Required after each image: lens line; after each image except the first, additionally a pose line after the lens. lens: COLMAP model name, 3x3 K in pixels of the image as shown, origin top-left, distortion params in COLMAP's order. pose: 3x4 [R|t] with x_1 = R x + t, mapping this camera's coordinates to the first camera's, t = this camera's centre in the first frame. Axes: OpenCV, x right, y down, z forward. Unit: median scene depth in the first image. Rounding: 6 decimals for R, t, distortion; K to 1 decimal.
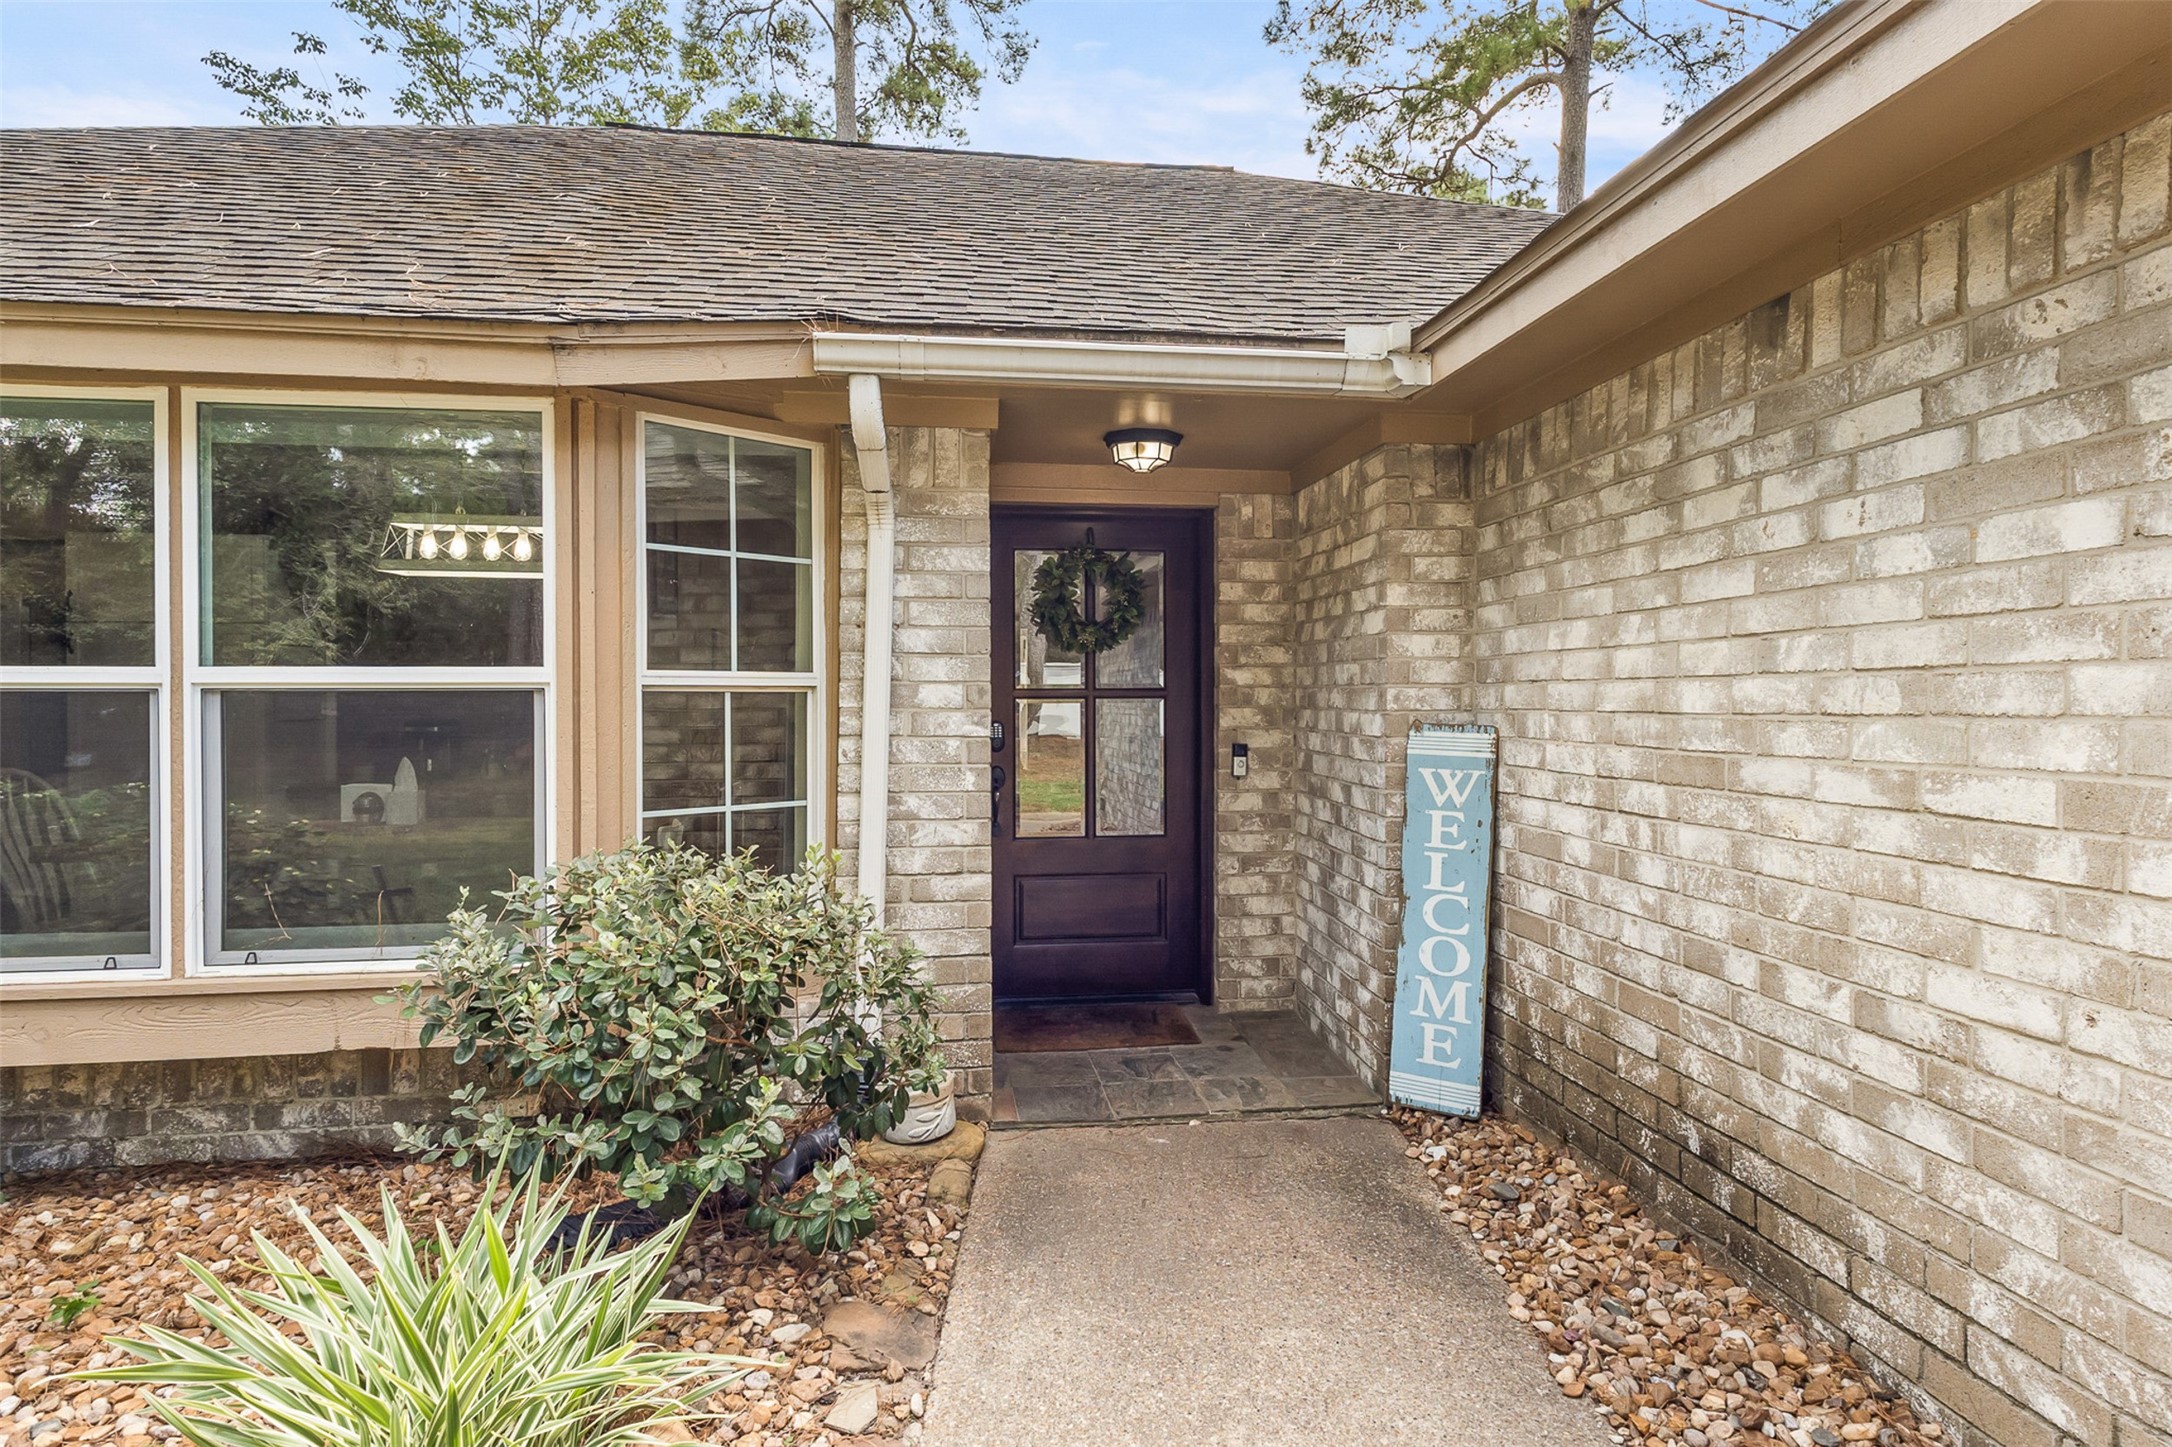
lens RADIAL K [[1184.0, 0, 1086.0], [0, 1184.0, 723.5], [0, 0, 1]] dist [-0.000242, -0.000060]
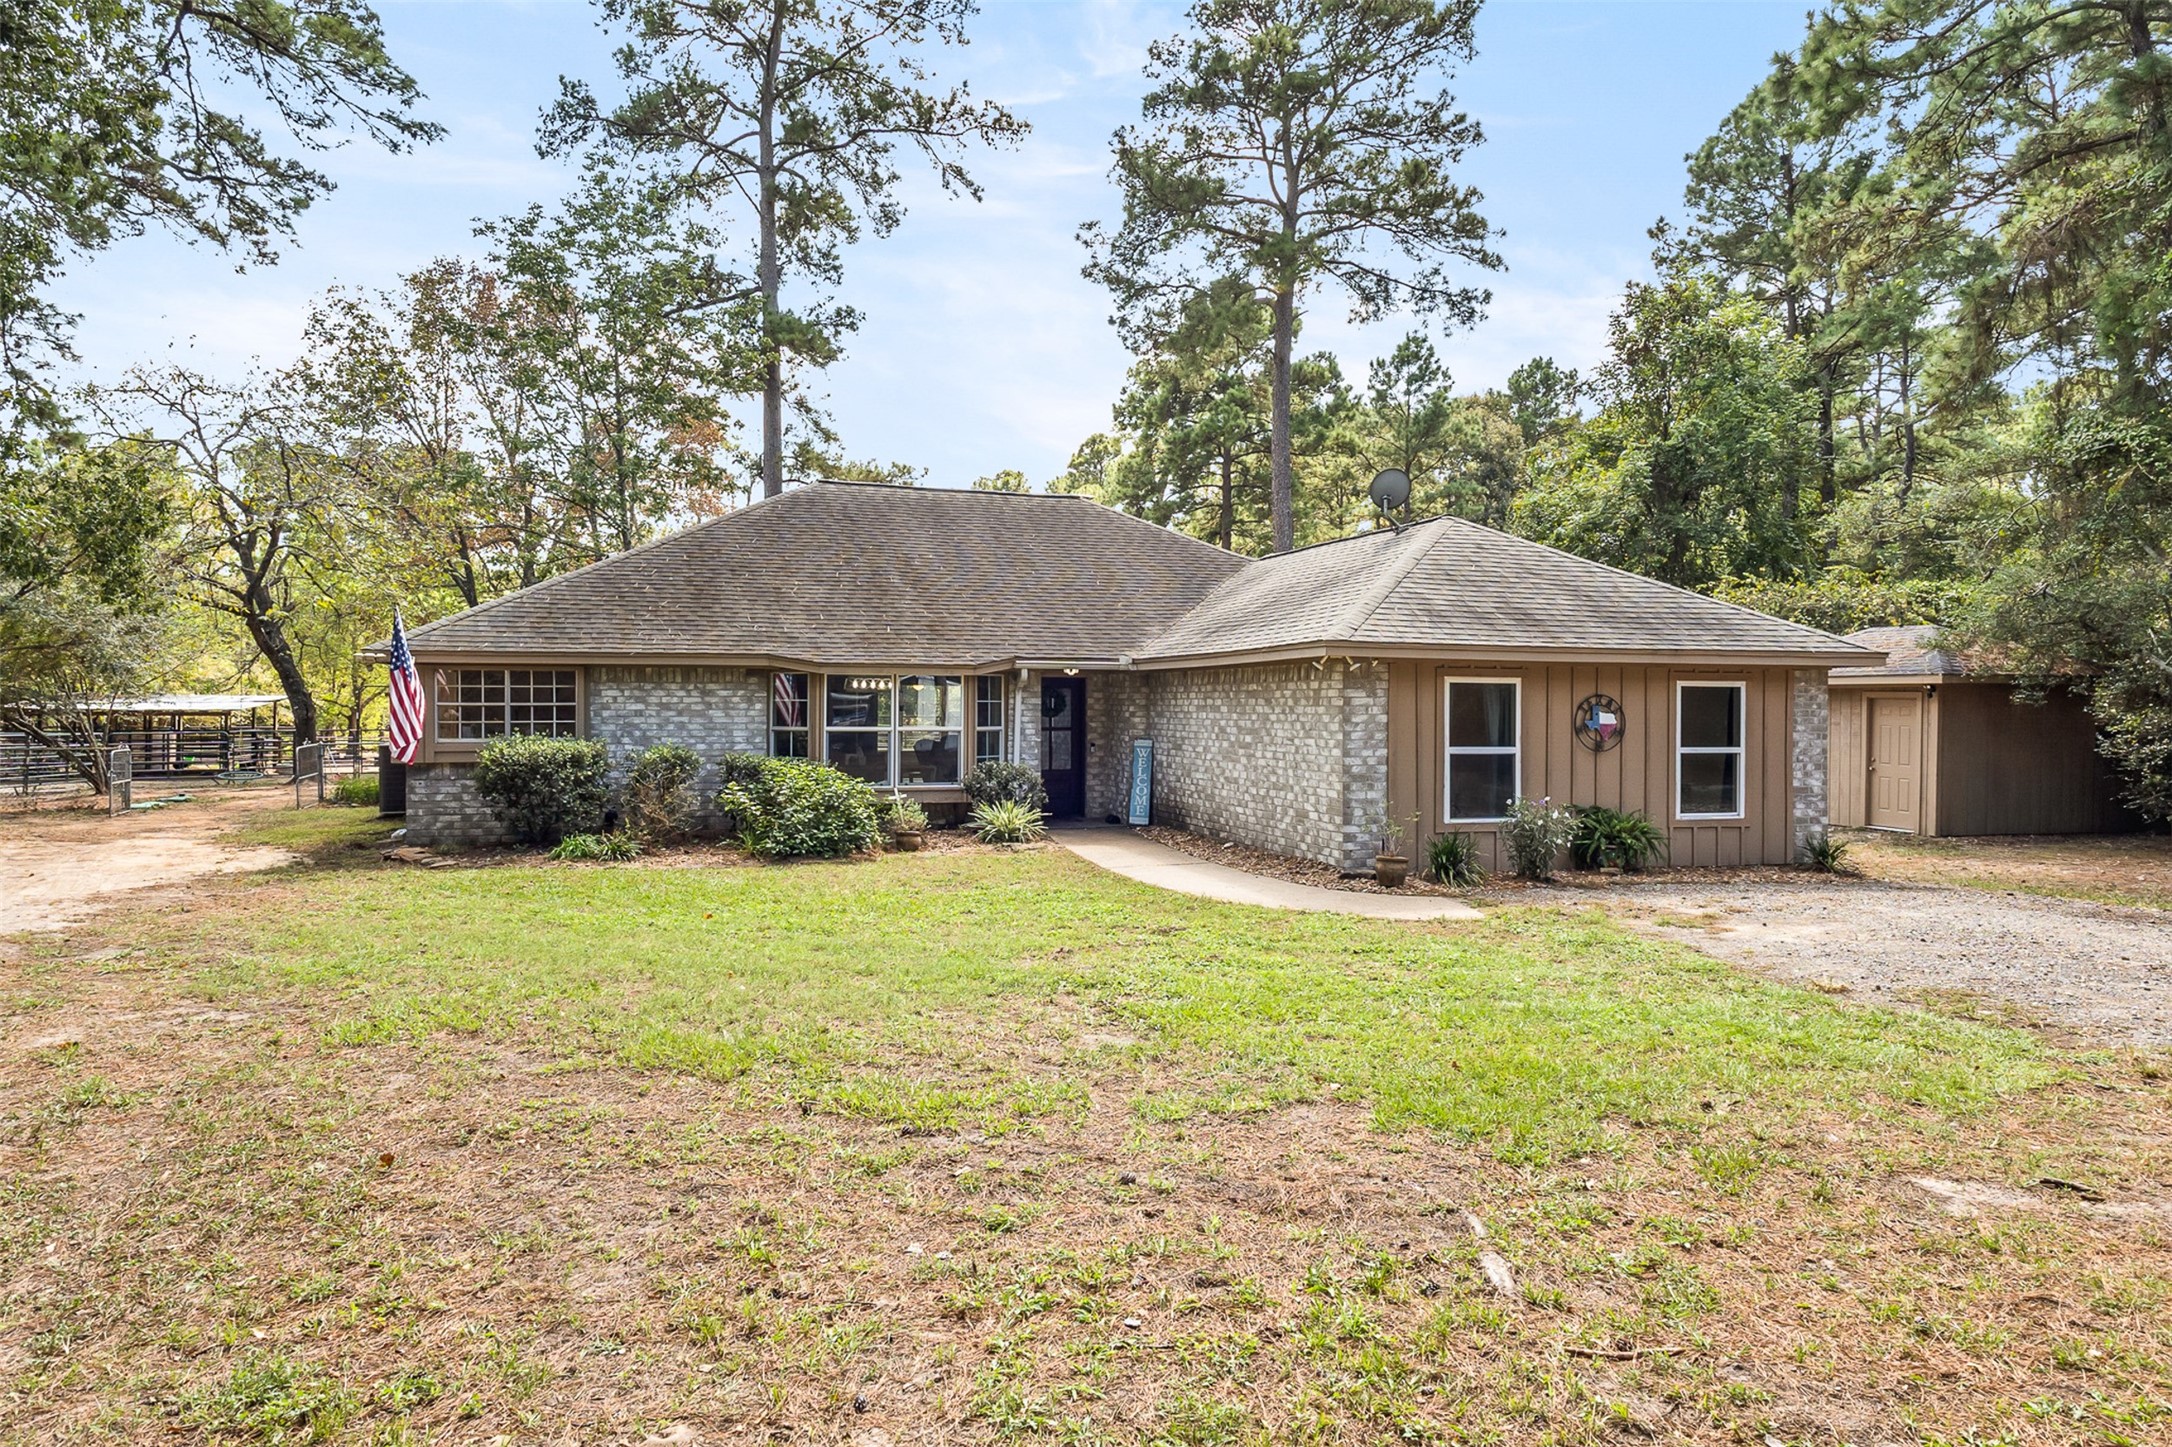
lens RADIAL K [[1383.7, 0, 1087.6], [0, 1383.7, 703.2], [0, 0, 1]] dist [0.007090, -0.000872]
pose [[0.984931, 0.007065, 0.172803, -0.762406], [-0.004245, 0.999852, -0.016684, -0.042130], [-0.172895, 0.015699, 0.984815, -3.911516]]
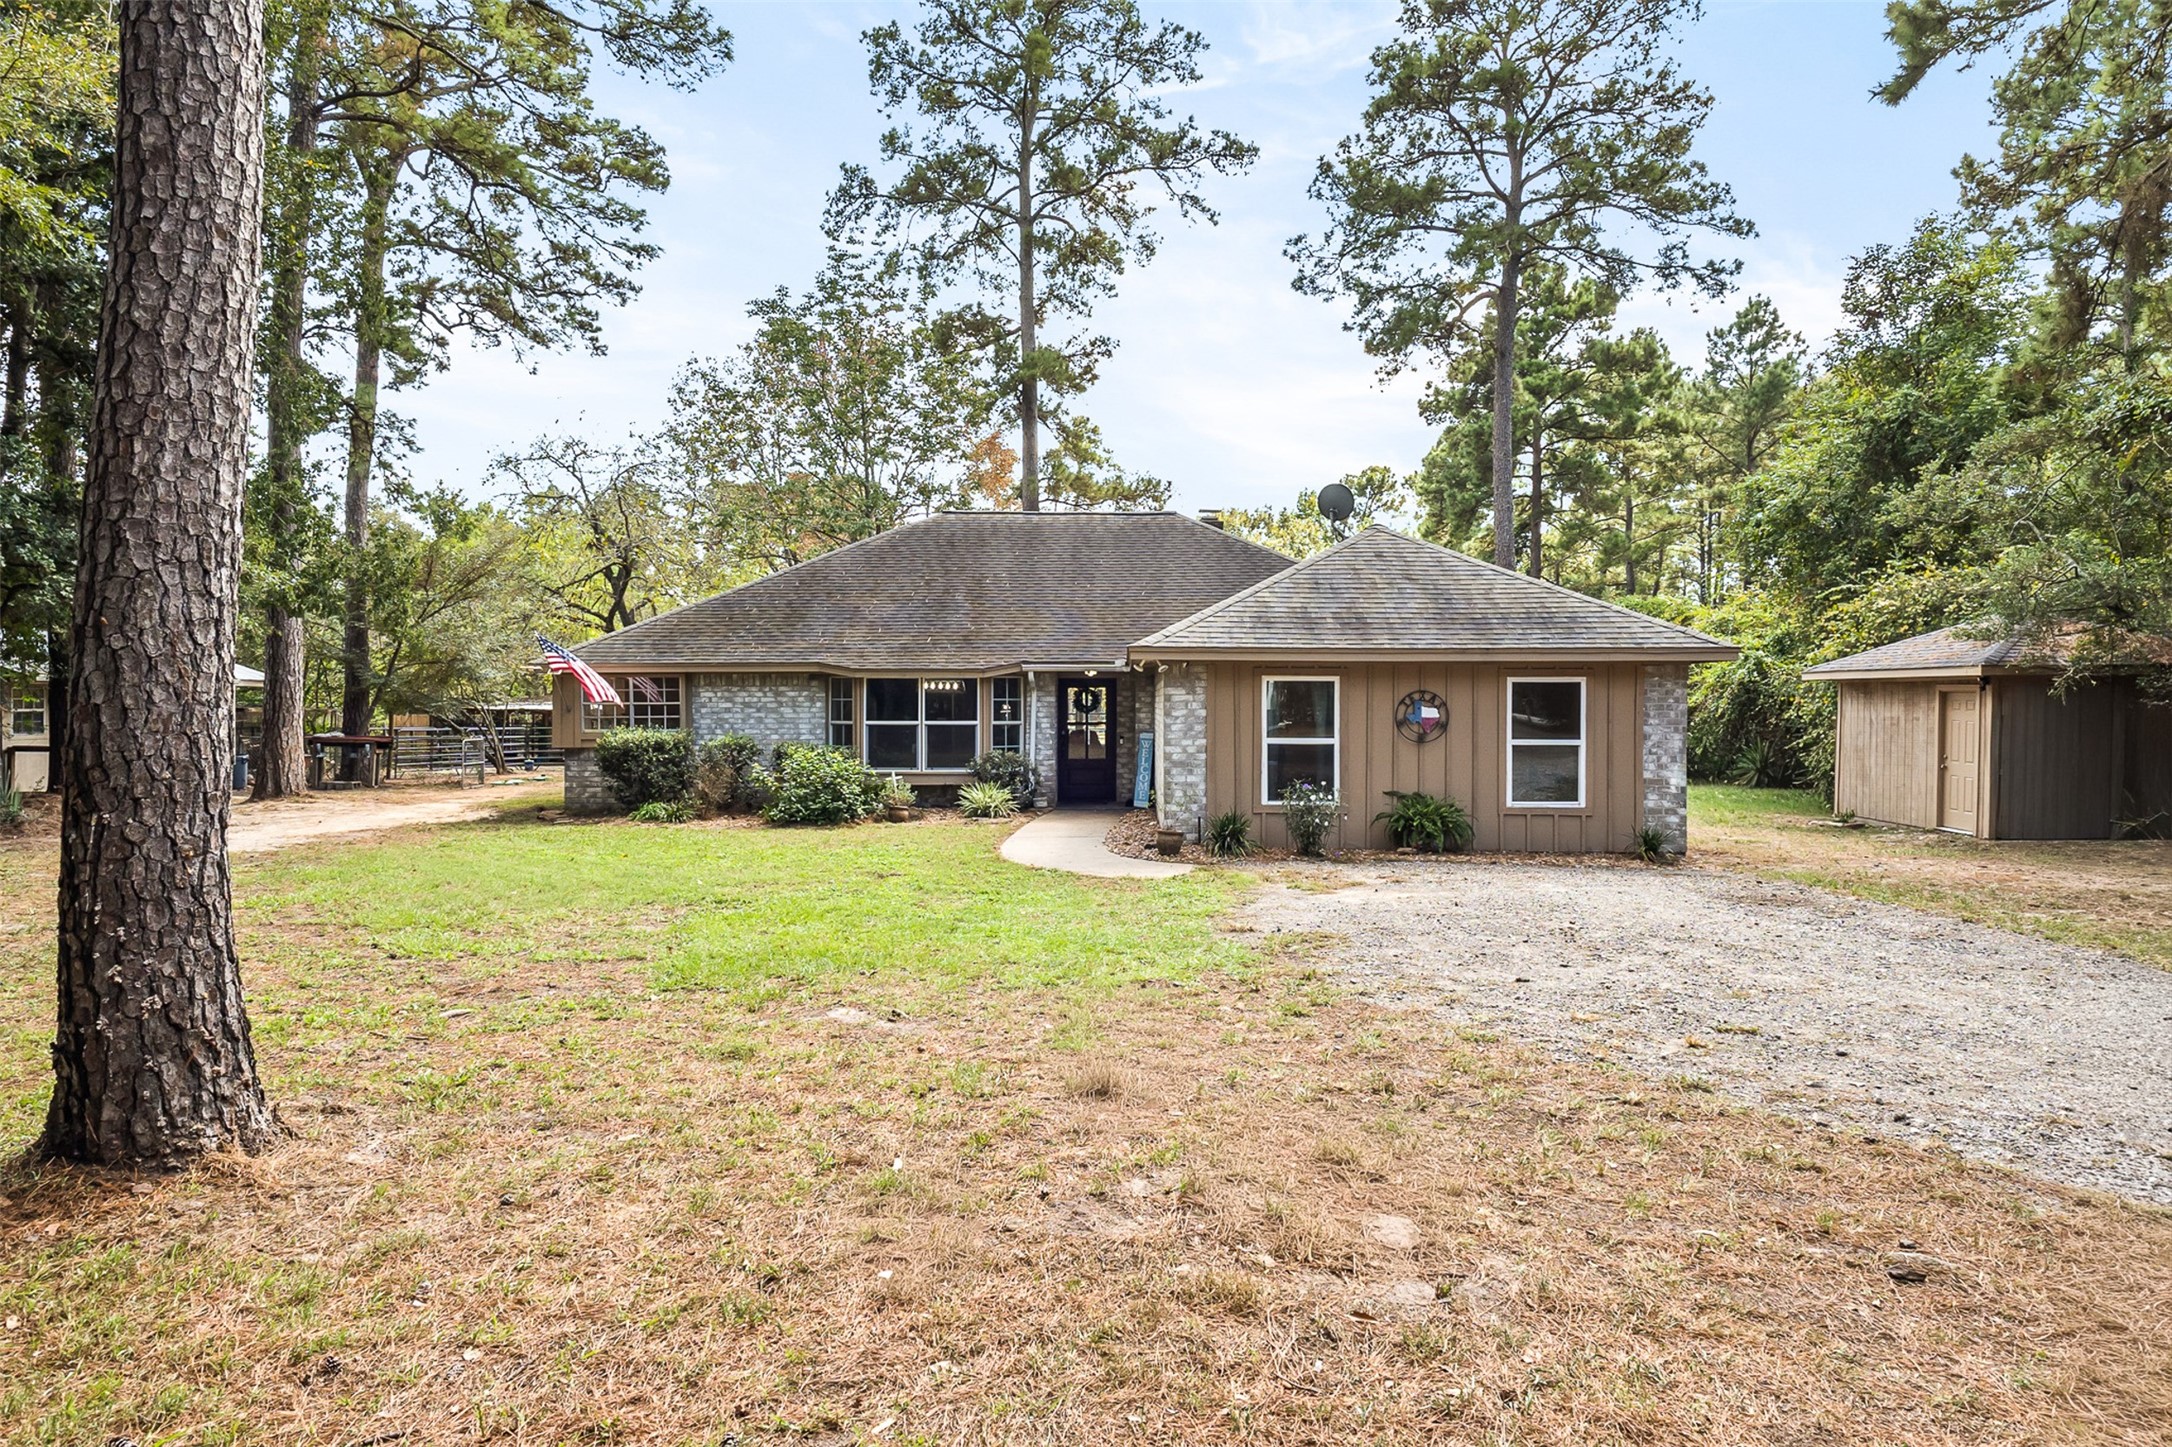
lens RADIAL K [[1399.9, 0, 1086.0], [0, 1399.9, 723.5], [0, 0, 1]] dist [0.001979, -0.000389]
pose [[0.987992, 0.004976, -0.154423, 0.937662], [-0.004974, 0.999988, 0.000399, -0.033559], [0.154423, 0.000373, 0.988005, -4.716551]]
